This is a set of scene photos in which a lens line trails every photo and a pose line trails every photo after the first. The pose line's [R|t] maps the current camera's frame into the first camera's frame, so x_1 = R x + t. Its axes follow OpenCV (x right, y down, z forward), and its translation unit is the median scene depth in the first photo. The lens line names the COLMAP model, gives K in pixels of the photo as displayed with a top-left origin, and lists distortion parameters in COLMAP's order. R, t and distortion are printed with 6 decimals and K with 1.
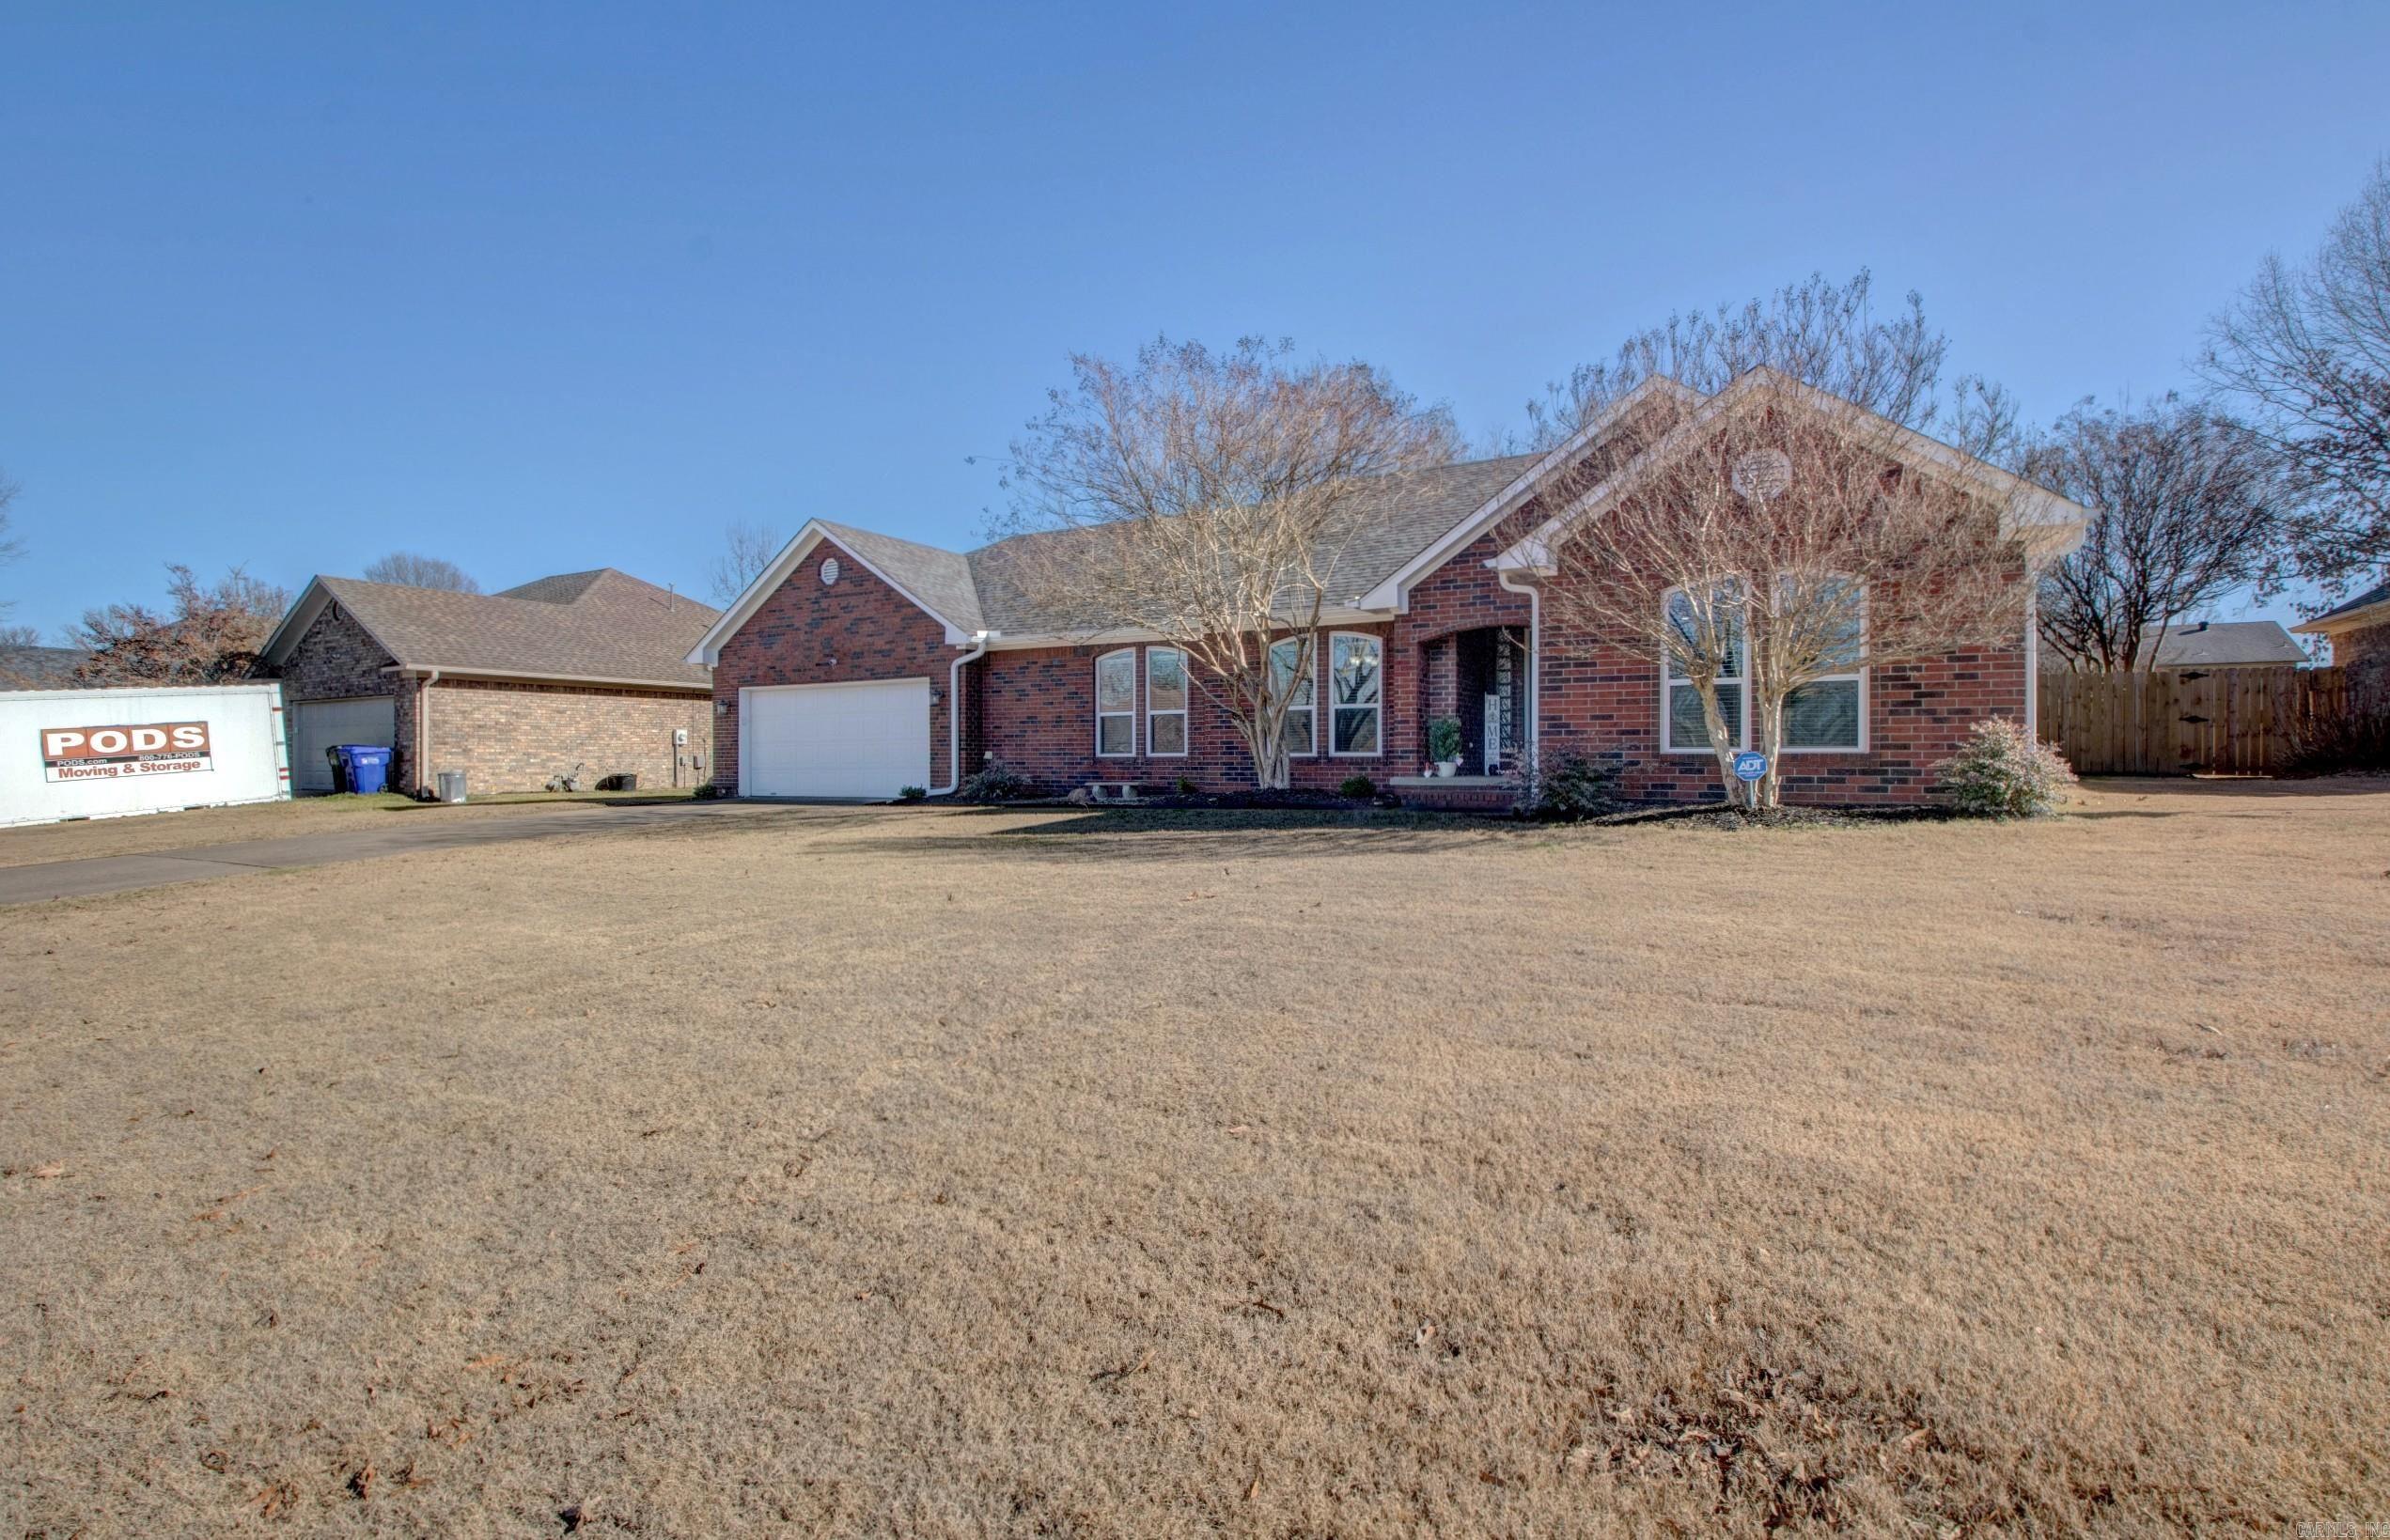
lens RADIAL K [[1110.3, 0, 1187.7], [0, 1110.3, 760.1], [0, 0, 1]] dist [0.021793, -0.037853]
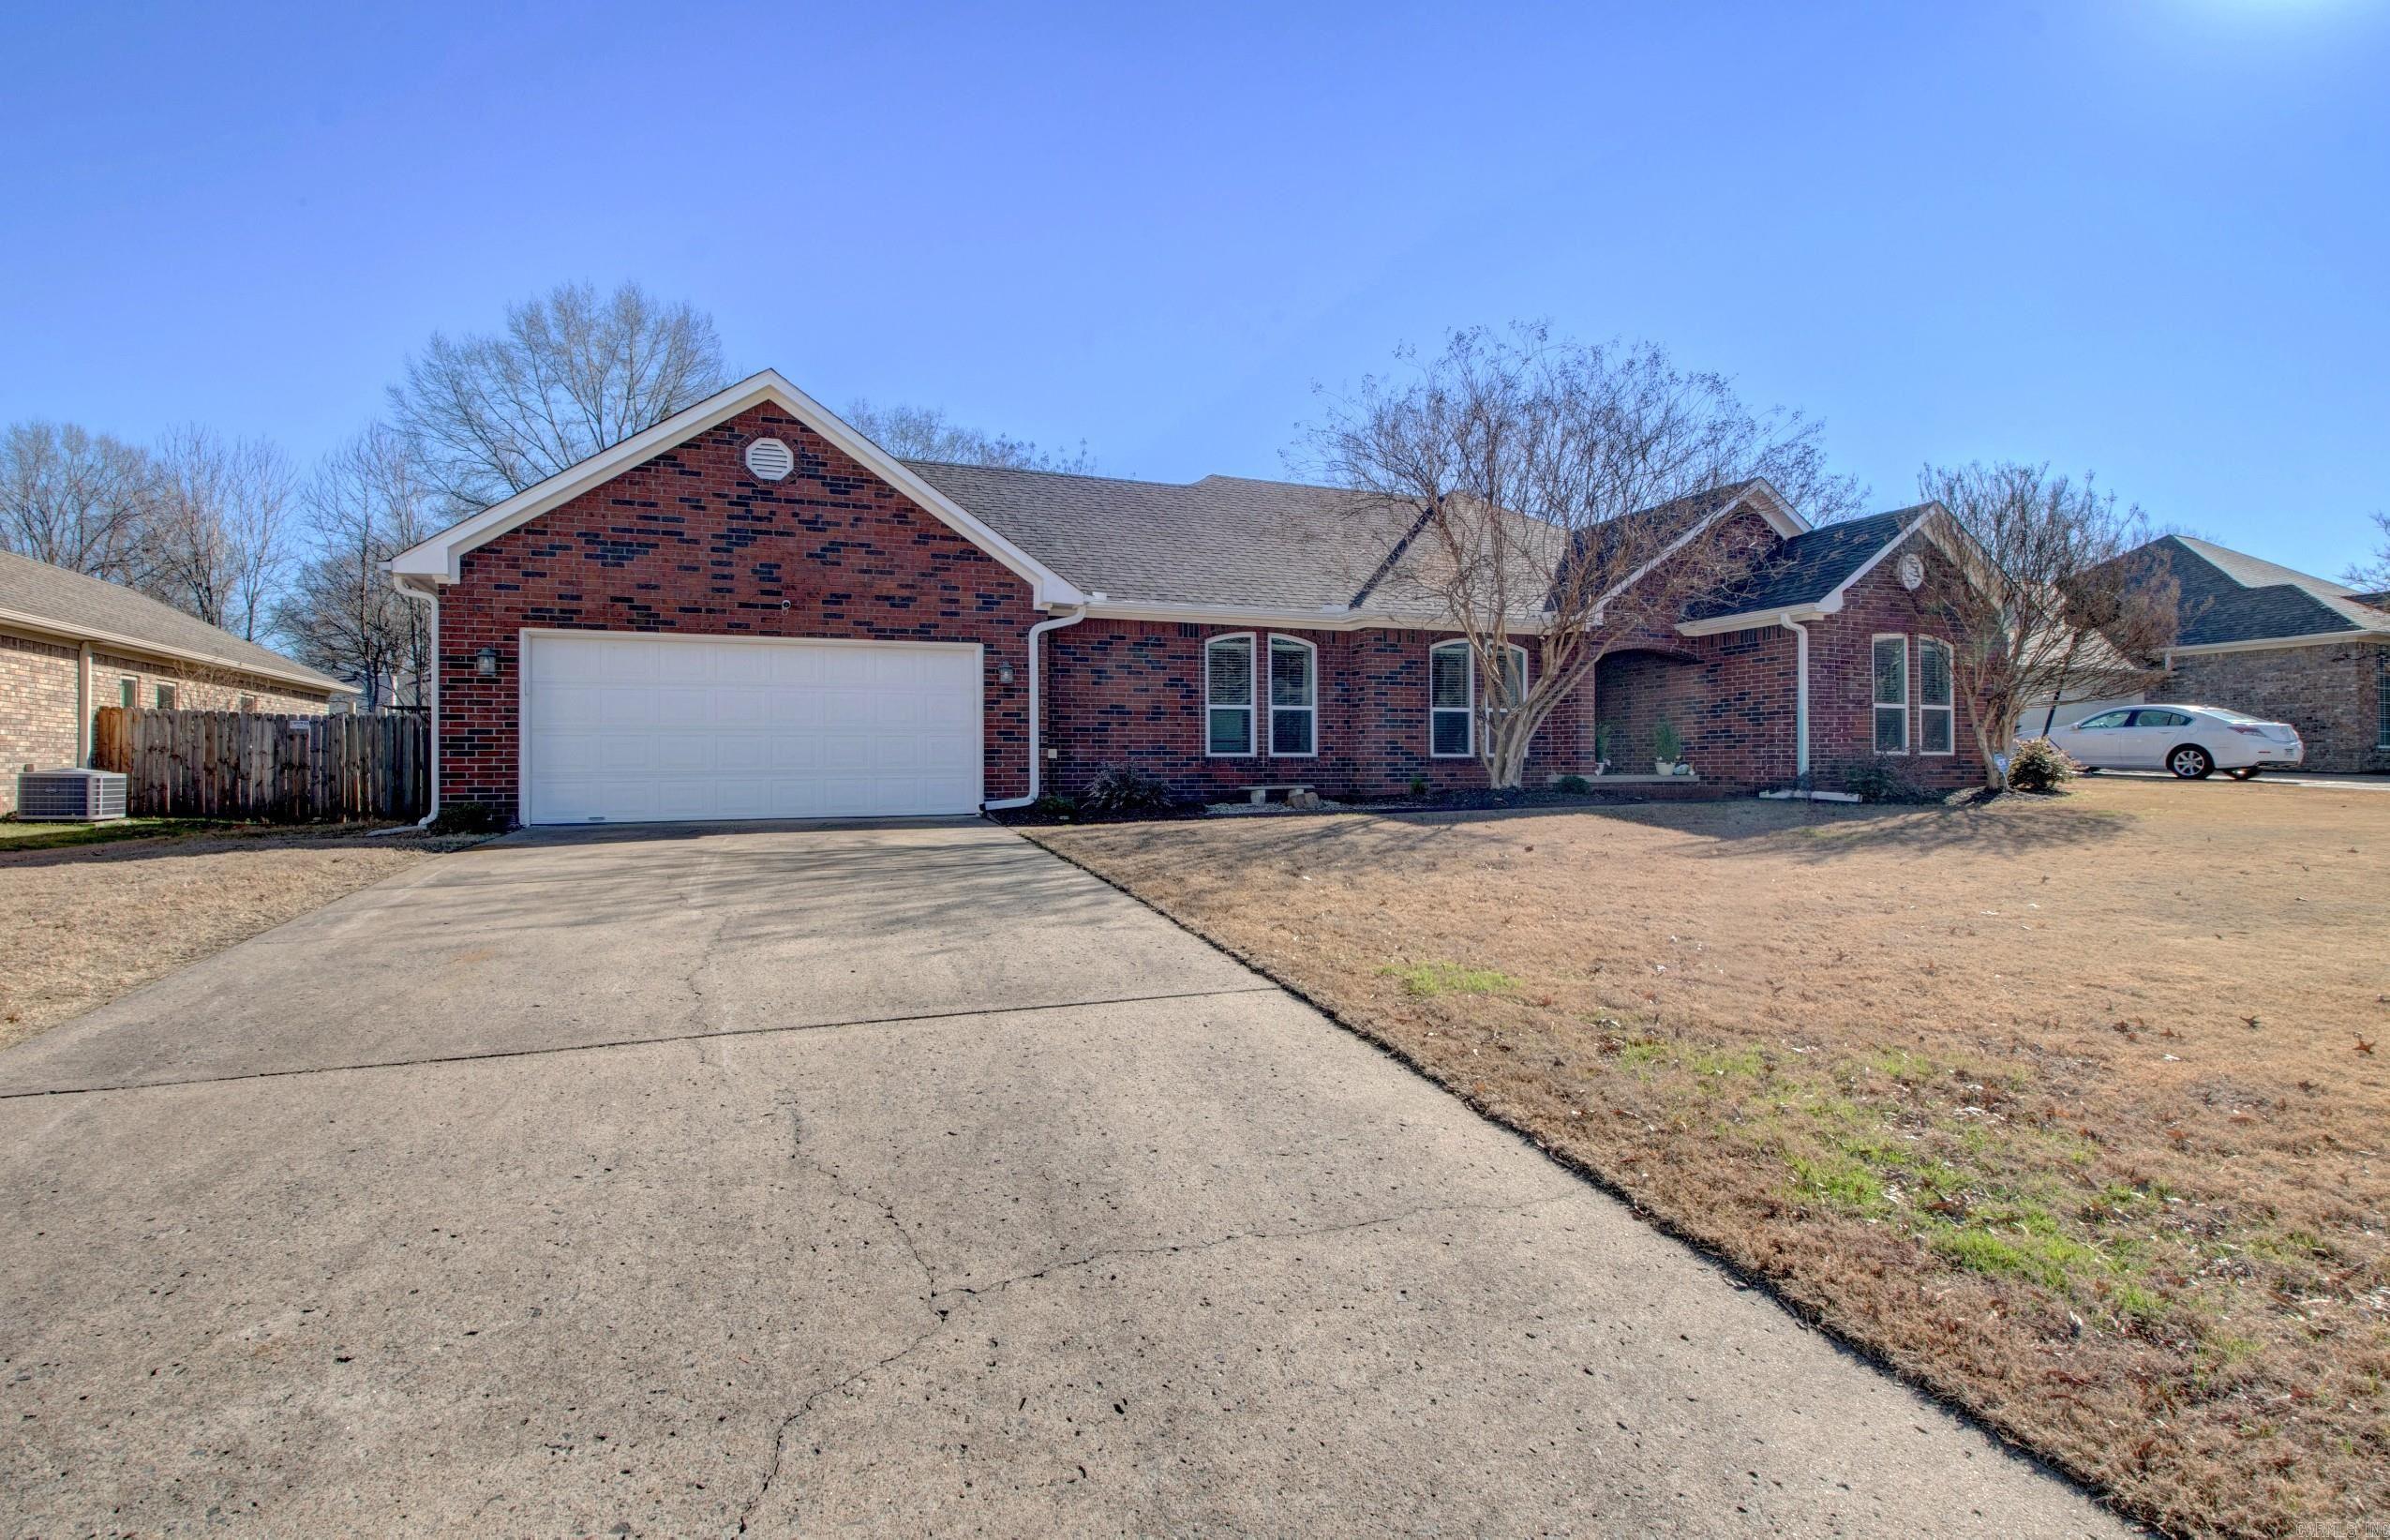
lens RADIAL K [[1110.5, 0, 1187.7], [0, 1110.5, 760.1], [0, 0, 1]] dist [0.021793, -0.037853]
pose [[0.630716, 0.003437, 0.776006, -0.705739], [0.001373, 0.999984, -0.005545, 0.003826], [-0.776013, 0.004563, 0.630701, 0.454125]]
